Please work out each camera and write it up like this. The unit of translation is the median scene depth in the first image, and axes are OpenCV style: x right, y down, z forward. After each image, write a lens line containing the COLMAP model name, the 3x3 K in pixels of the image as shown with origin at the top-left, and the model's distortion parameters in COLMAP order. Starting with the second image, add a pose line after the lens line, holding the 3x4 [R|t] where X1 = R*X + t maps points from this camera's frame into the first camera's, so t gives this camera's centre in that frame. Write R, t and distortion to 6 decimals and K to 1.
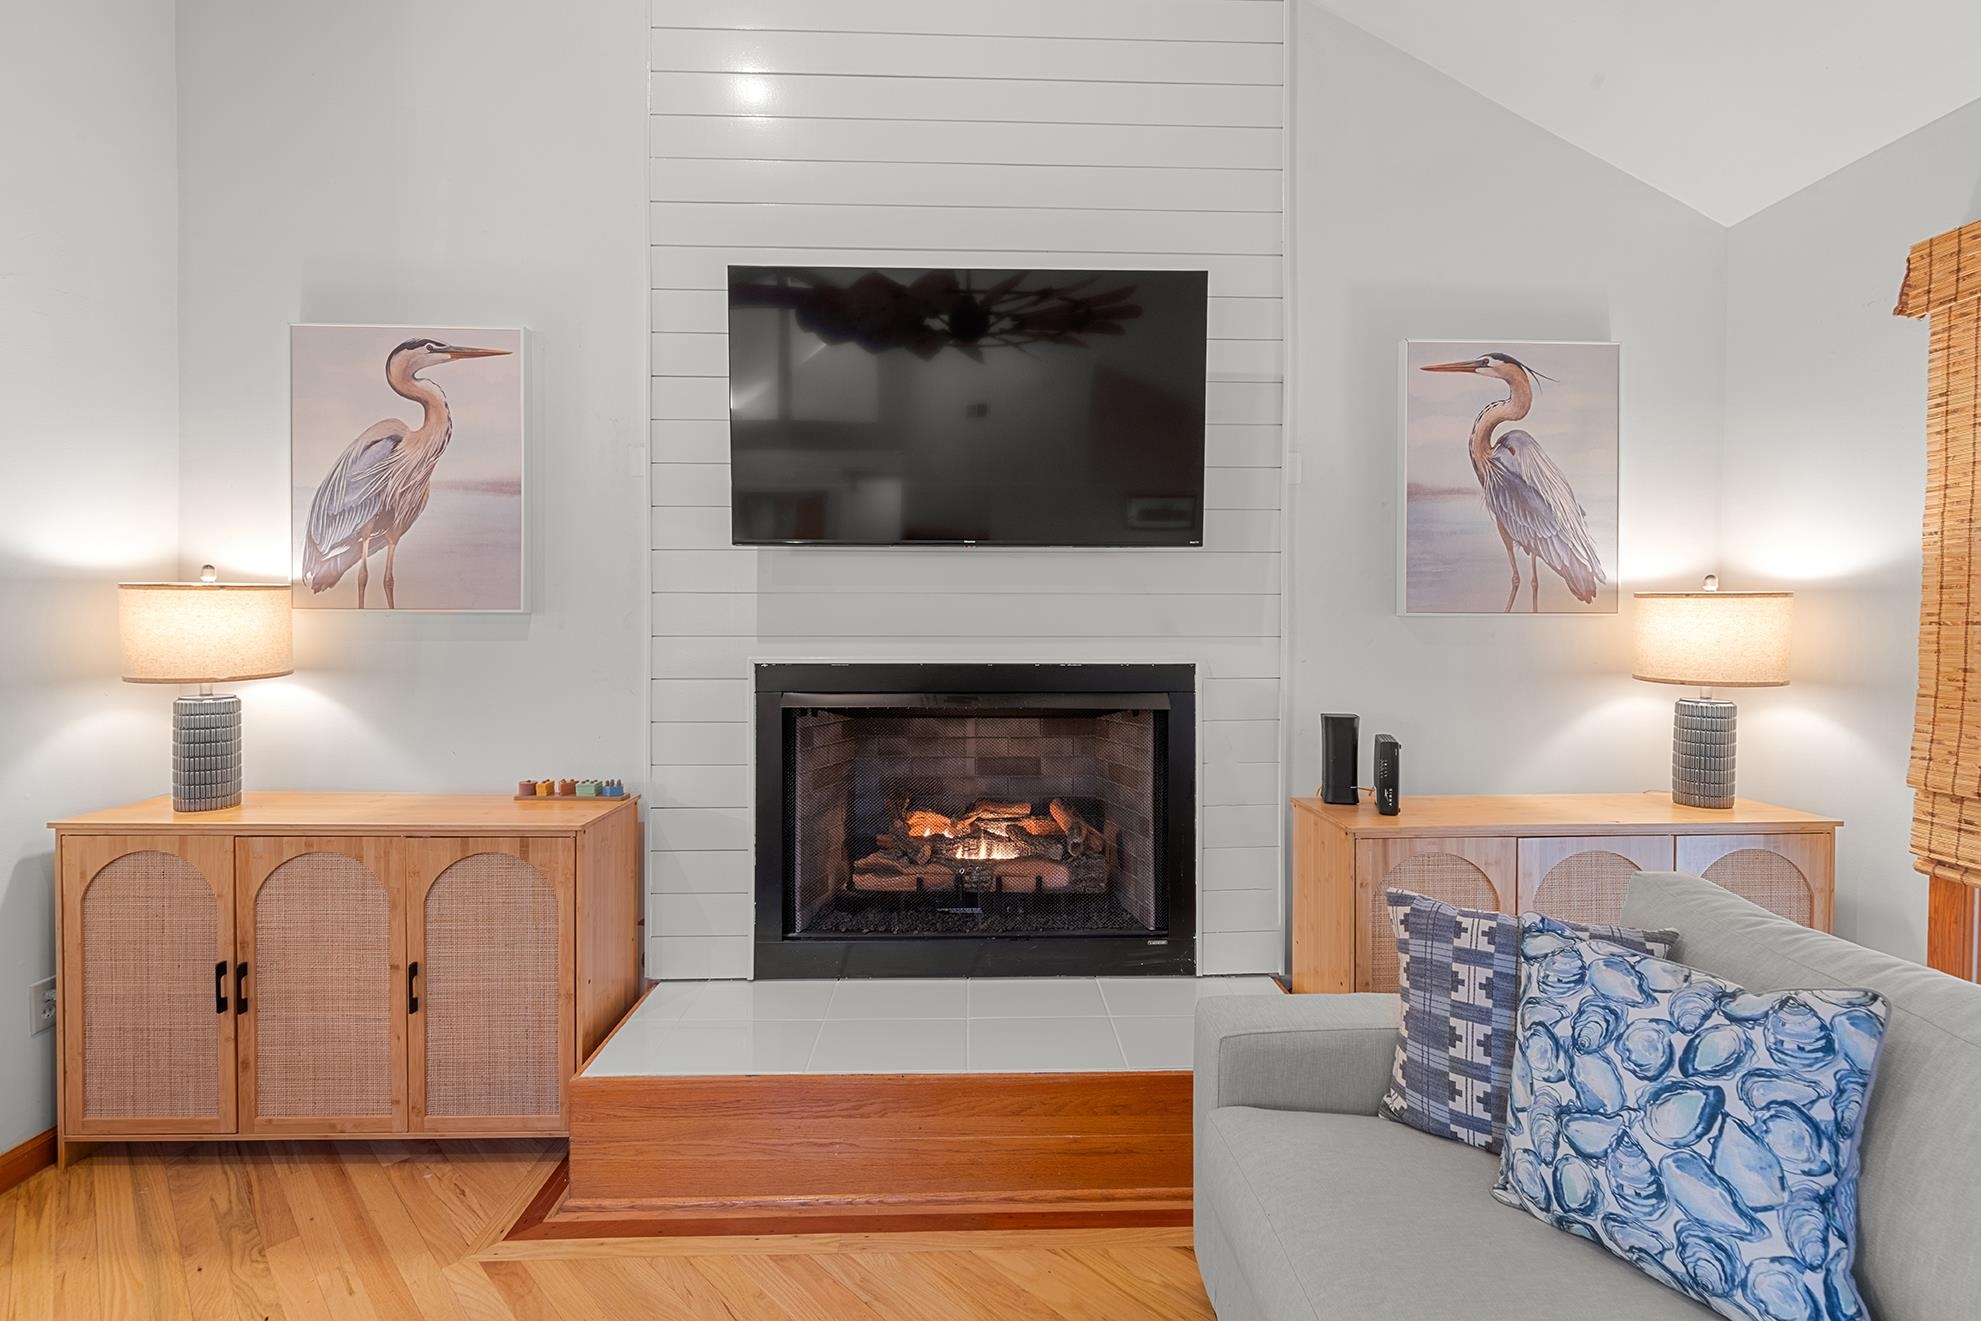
lens RADIAL K [[868.4, 0, 998.2], [0, 868.4, 638.7], [0, 0, 1]] dist [-0.001184, -0.000377]
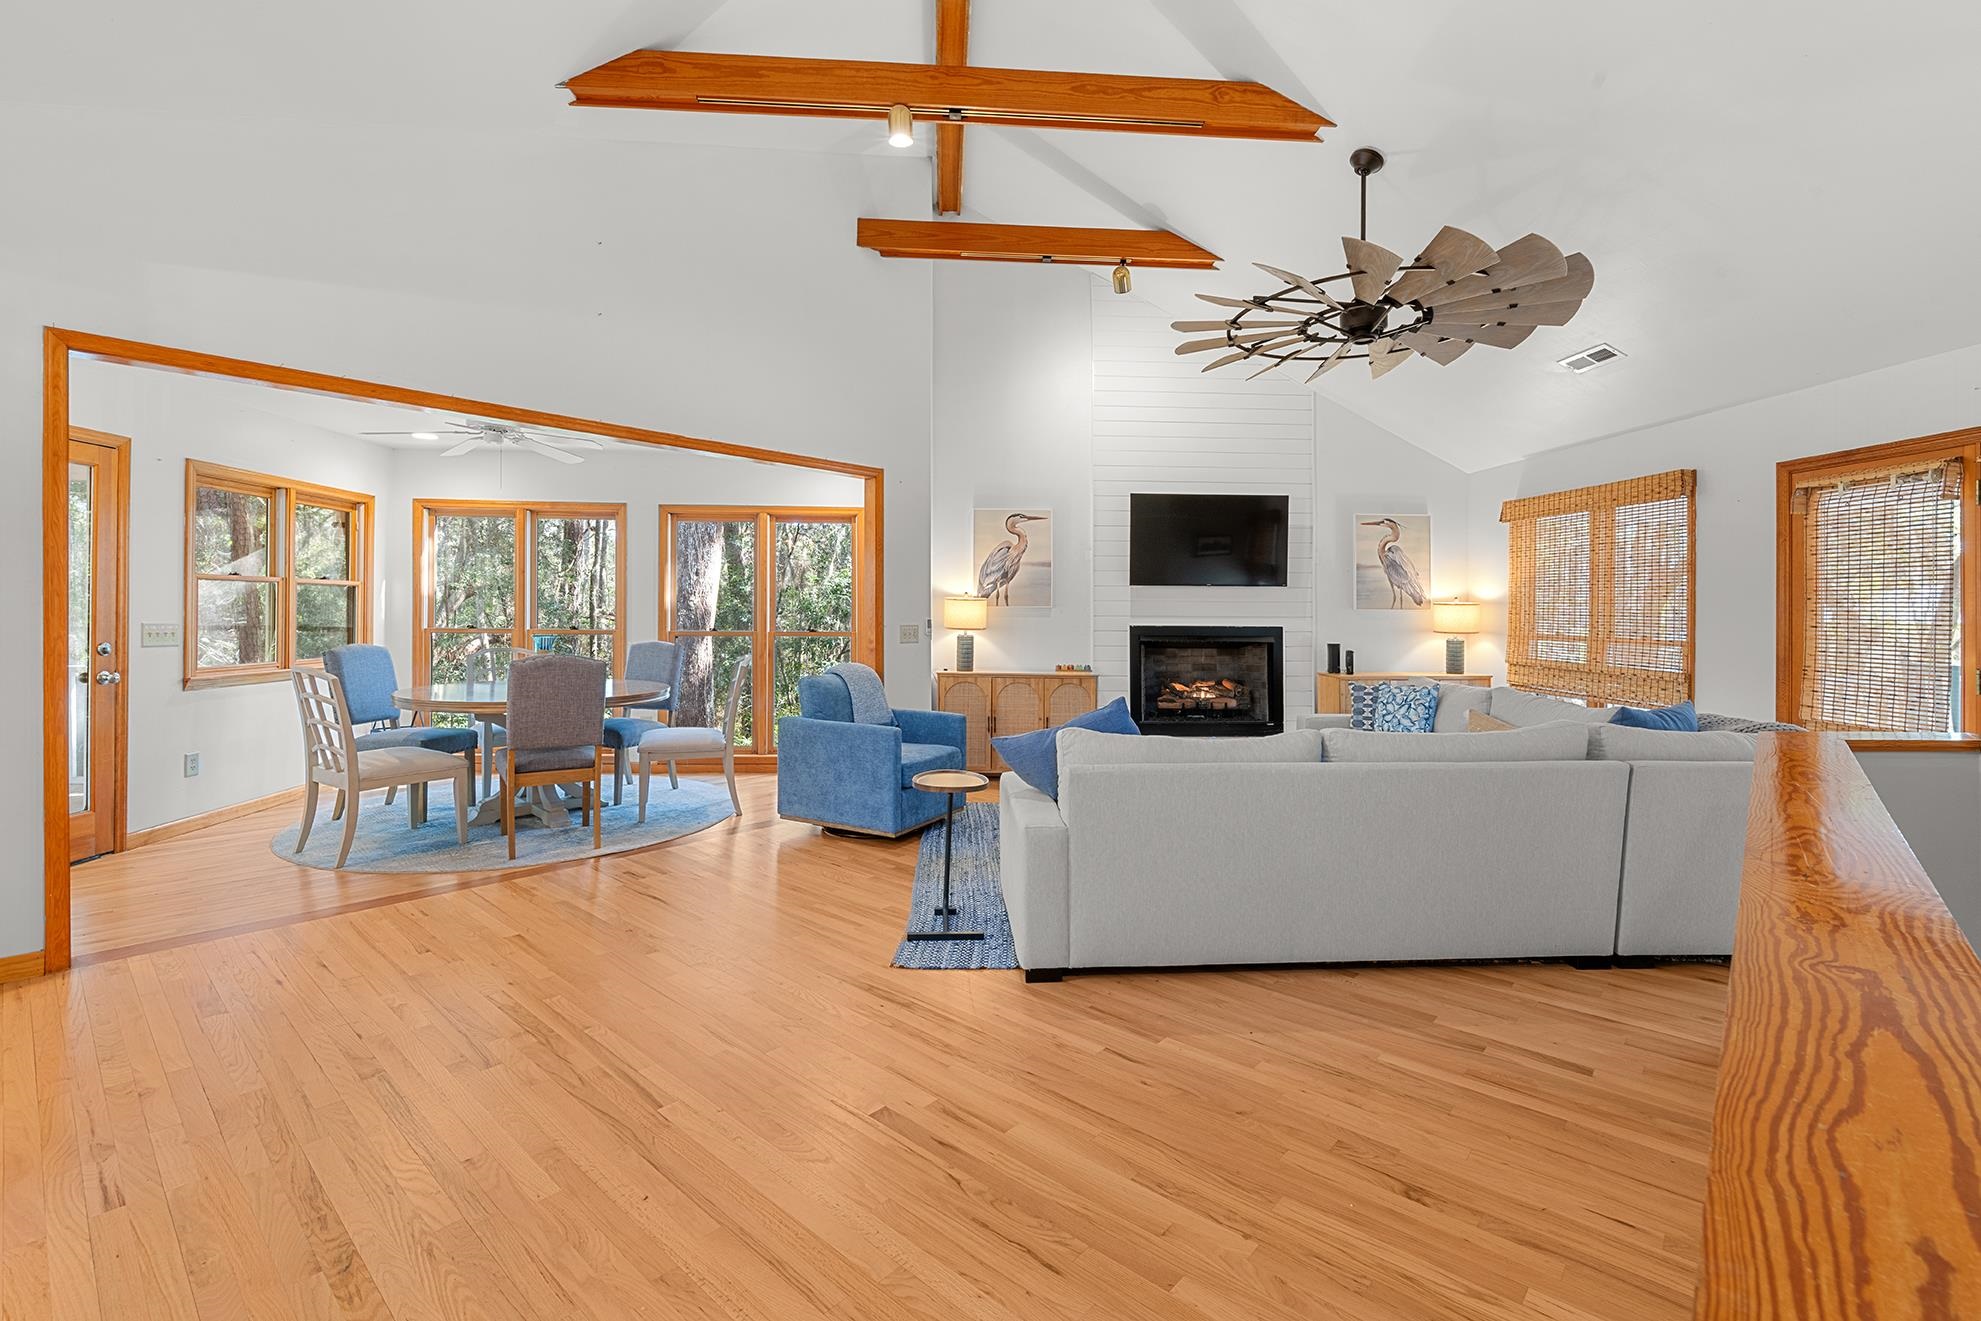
lens RADIAL K [[869.3, 0, 984.6], [0, 869.3, 596.1], [0, 0, 1]] dist [0.001079, 0.000061]
pose [[0.999948, 0.004815, 0.008978, -0.800846], [-0.004543, 0.999537, -0.030079, 0.019967], [-0.009119, 0.030036, 0.999507, -1.901420]]
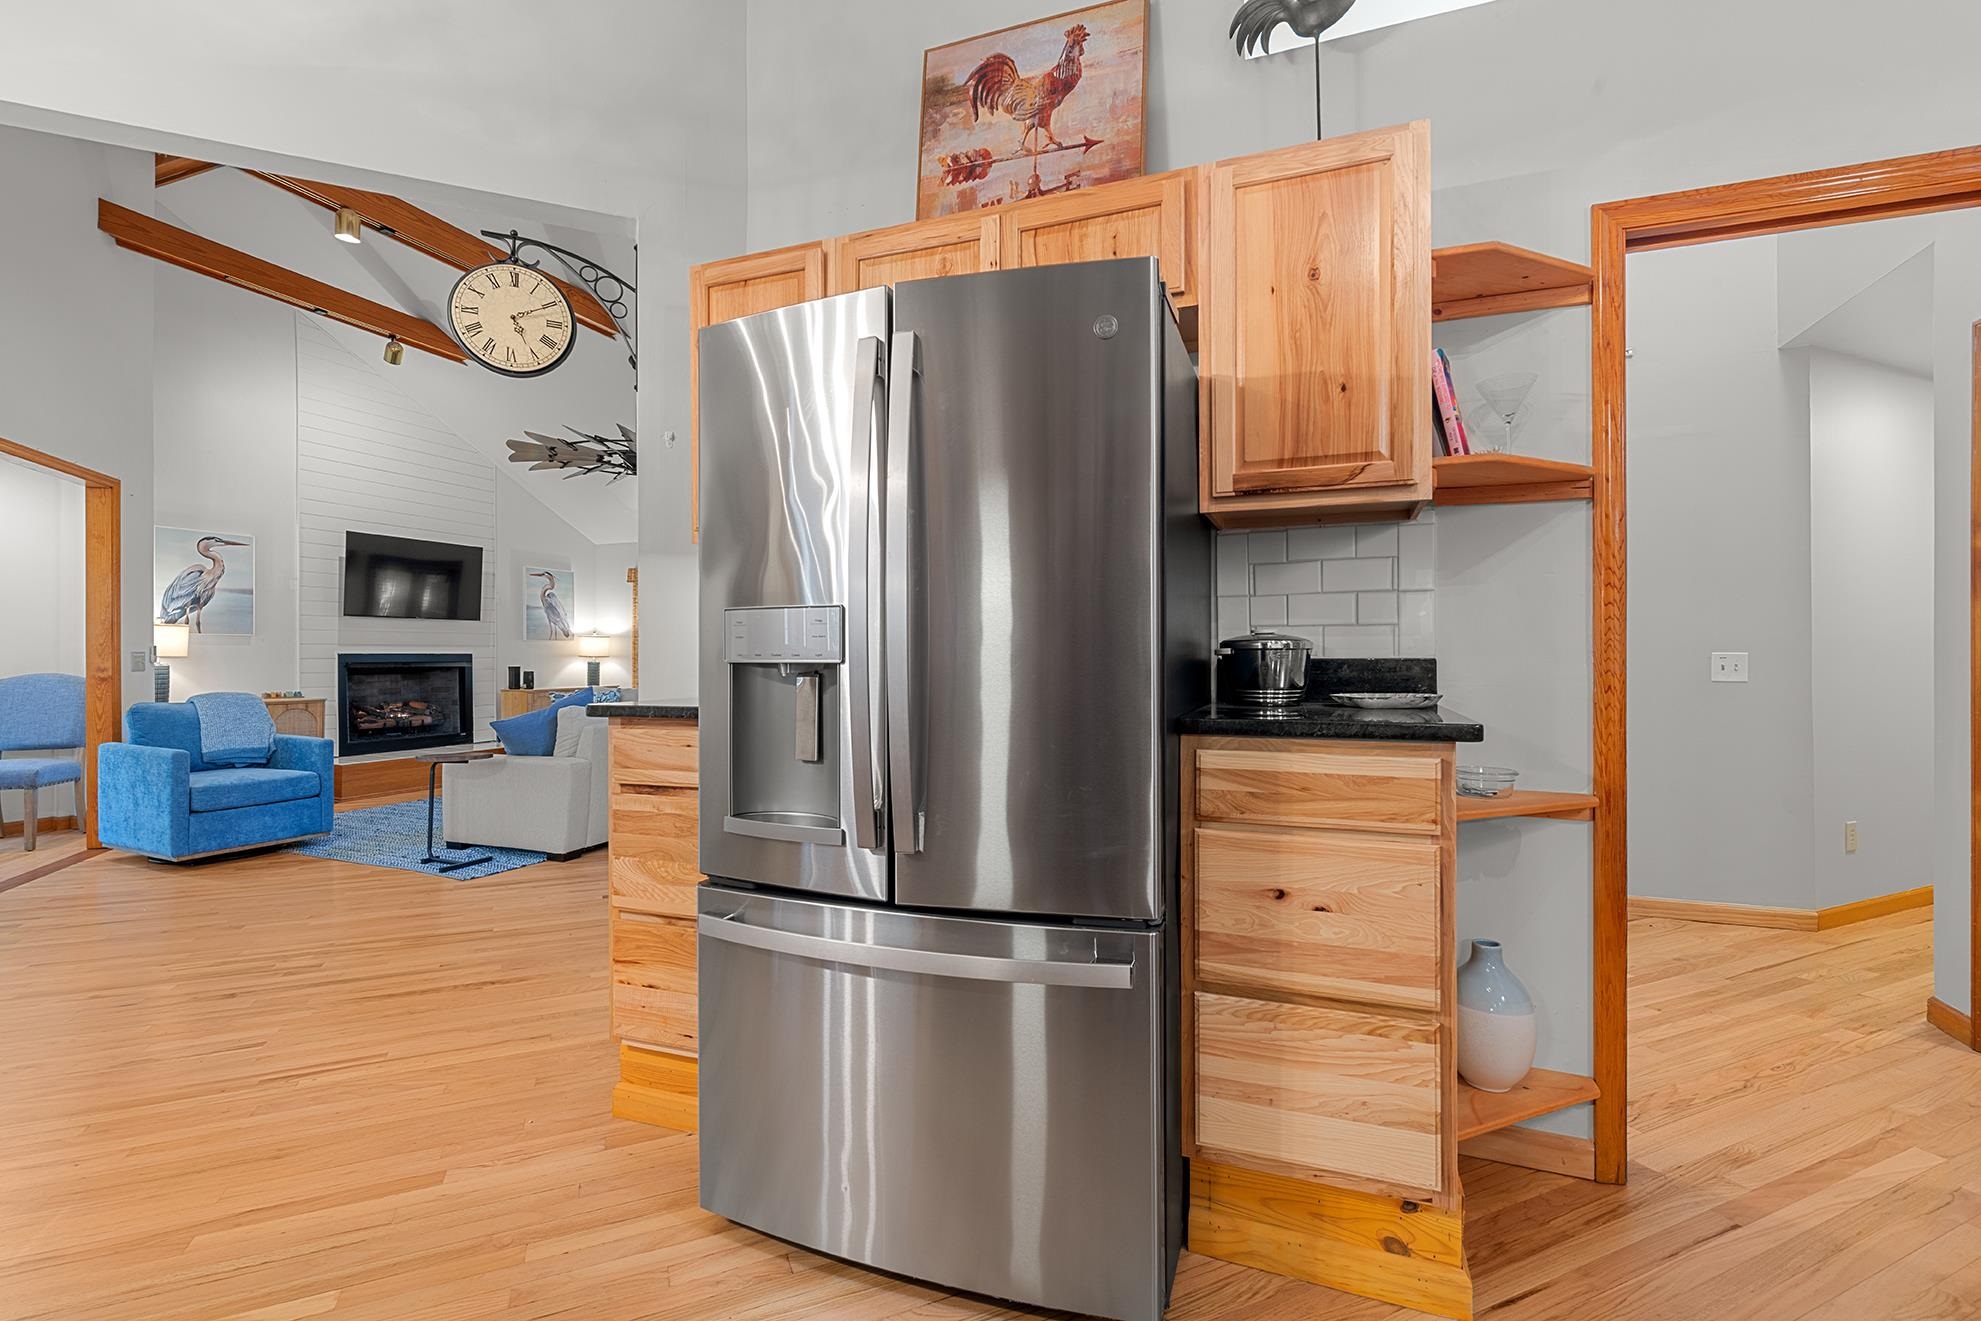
lens RADIAL K [[885.7, 0, 997.4], [0, 885.7, 649.4], [0, 0, 1]] dist [-0.000873, -0.000383]
pose [[0.403253, 0.003261, 0.915083, -2.240086], [0.012735, 0.999877, -0.009175, 0.073865], [-0.915000, 0.015353, 0.403162, -2.433261]]
